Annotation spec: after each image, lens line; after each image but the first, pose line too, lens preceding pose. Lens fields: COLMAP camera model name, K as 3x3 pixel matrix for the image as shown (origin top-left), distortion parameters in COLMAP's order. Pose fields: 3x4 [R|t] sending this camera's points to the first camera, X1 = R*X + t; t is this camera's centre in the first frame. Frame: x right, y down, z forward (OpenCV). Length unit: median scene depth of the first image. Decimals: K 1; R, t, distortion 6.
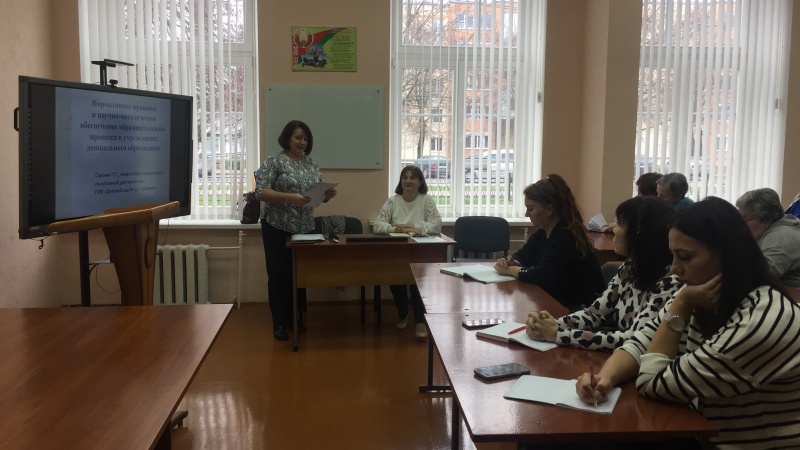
lens RADIAL K [[682.1, 0, 384.5], [0, 682.1, 216.8], [0, 0, 1]] dist [0.084933, -0.130280]
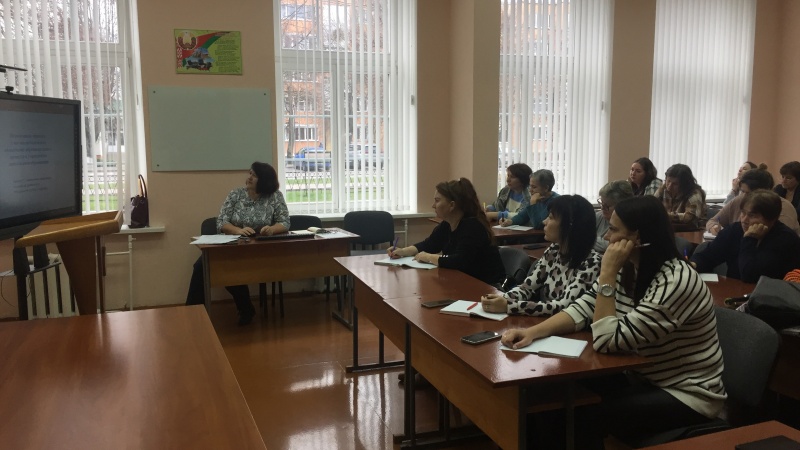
lens RADIAL K [[682.1, 0, 397.8], [0, 682.1, 224.1], [0, 0, 1]] dist [0.084933, -0.130280]
pose [[0.966244, -0.044819, 0.253700, -0.156635], [0.038757, 0.998832, 0.028844, -0.016411], [-0.254696, -0.018037, 0.966853, -0.106611]]
